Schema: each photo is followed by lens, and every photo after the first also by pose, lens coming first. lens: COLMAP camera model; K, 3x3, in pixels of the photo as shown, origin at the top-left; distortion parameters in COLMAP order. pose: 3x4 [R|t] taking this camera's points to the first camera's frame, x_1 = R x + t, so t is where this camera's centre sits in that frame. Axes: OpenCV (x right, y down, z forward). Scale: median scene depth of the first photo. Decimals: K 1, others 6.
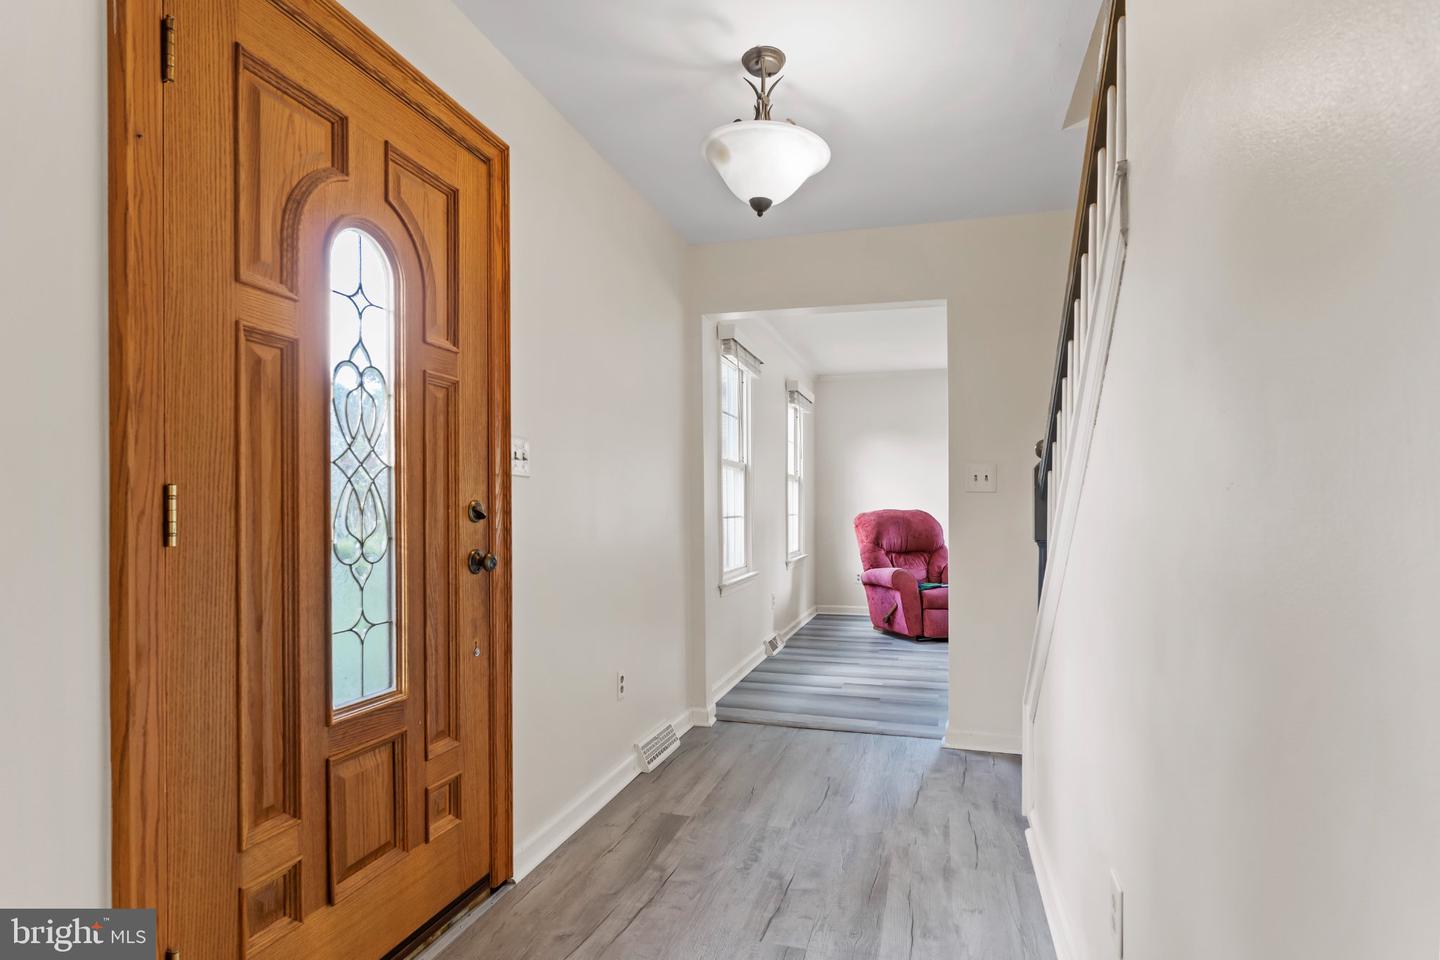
lens RADIAL K [[745.2, 0, 718.0], [0, 745.2, 492.4], [0, 0, 1]] dist [-0.006622, -0.000432]
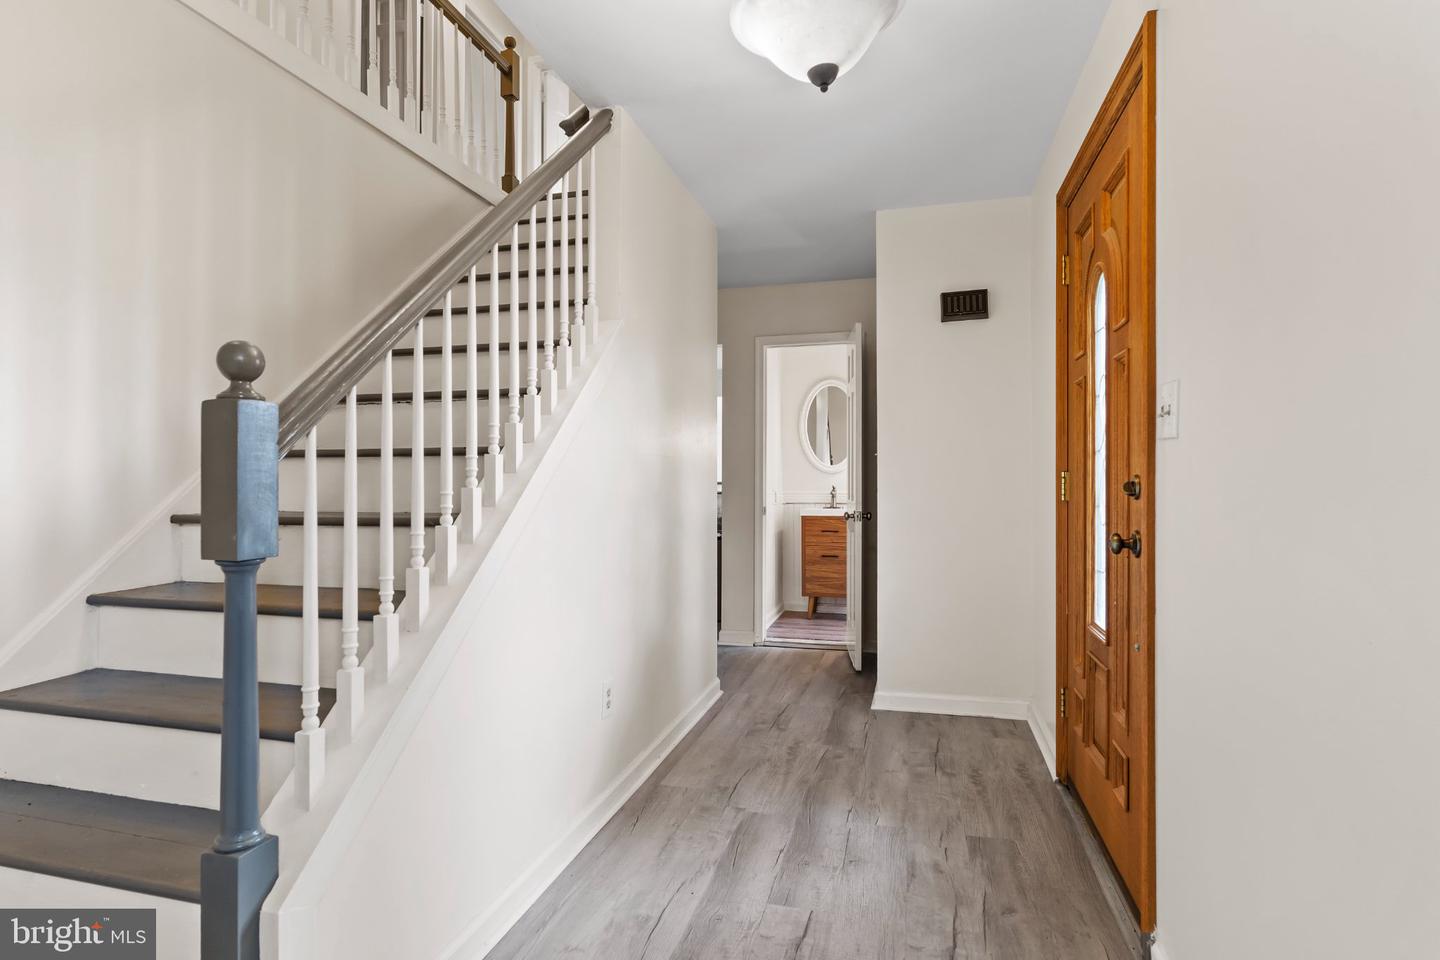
lens RADIAL K [[745.2, 0, 719.8], [0, 745.2, 484.7], [0, 0, 1]] dist [-0.006622, -0.000432]
pose [[-0.999503, 0.002885, -0.031402, 0.206562], [0.003643, 0.999702, -0.024130, 0.044026], [0.031323, -0.024233, -0.999216, 1.961270]]
